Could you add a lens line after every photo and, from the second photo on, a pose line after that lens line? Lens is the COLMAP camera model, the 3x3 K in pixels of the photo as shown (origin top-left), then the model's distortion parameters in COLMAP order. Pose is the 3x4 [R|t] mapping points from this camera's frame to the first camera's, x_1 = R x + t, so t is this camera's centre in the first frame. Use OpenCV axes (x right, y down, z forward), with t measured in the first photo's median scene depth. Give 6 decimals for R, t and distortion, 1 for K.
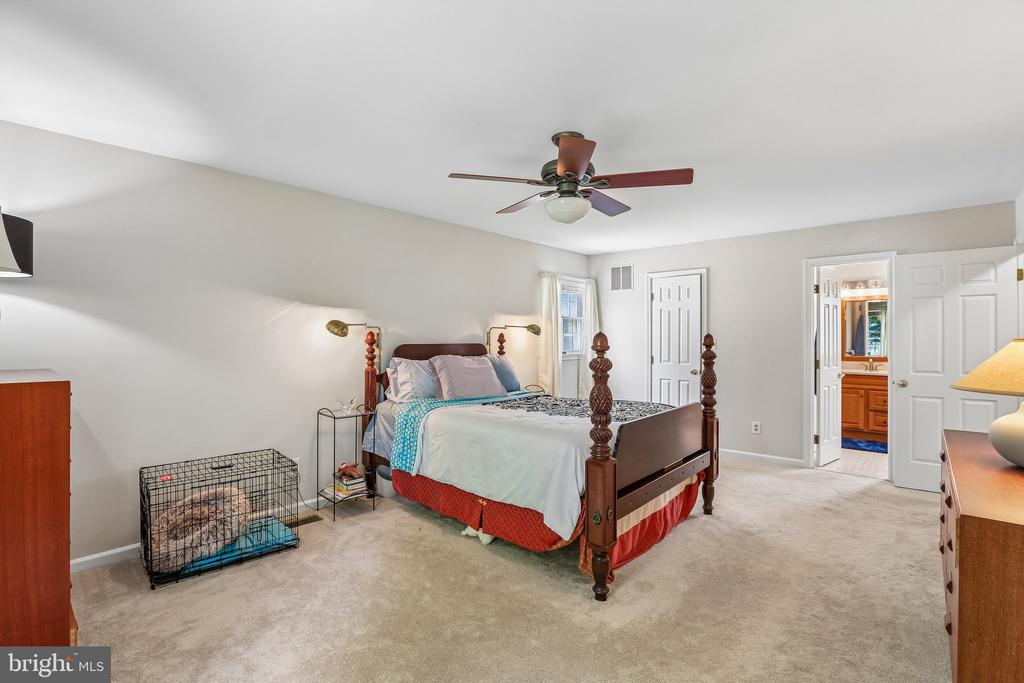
lens RADIAL K [[478.1, 0, 505.7], [0, 478.1, 337.5], [0, 0, 1]] dist [-0.032522, 0.001707]
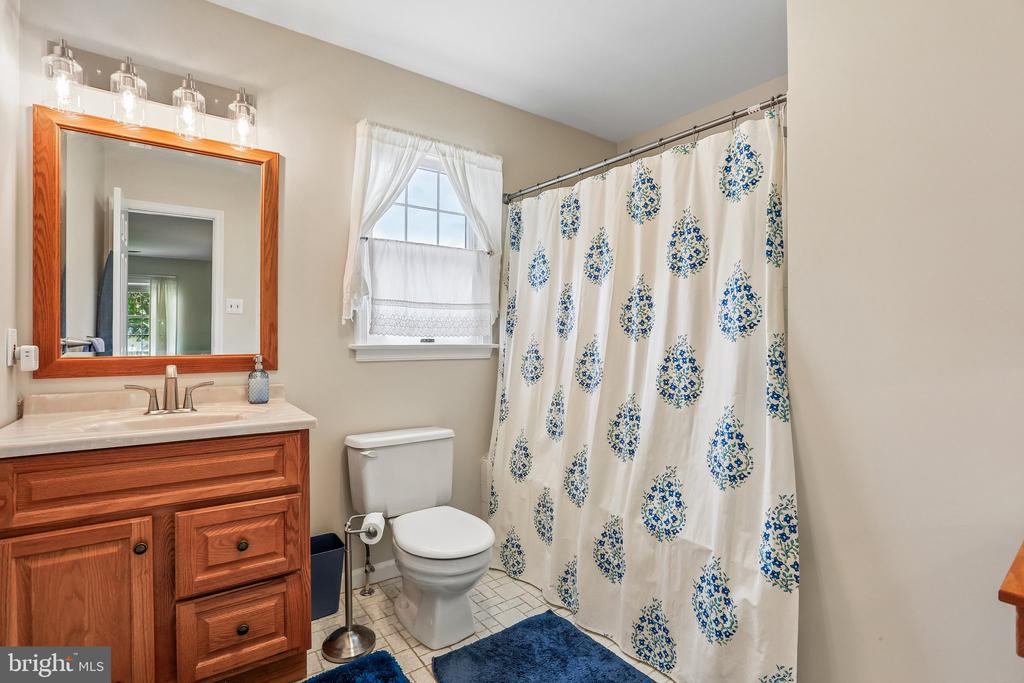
lens RADIAL K [[478.1, 0, 505.7], [0, 478.1, 337.5], [0, 0, 1]] dist [-0.032522, 0.001707]
pose [[0.219272, -0.000834, 0.975663, 0.574146], [-0.005343, 0.999984, 0.002055, 0.030269], [-0.975649, -0.005664, 0.219264, 0.771956]]
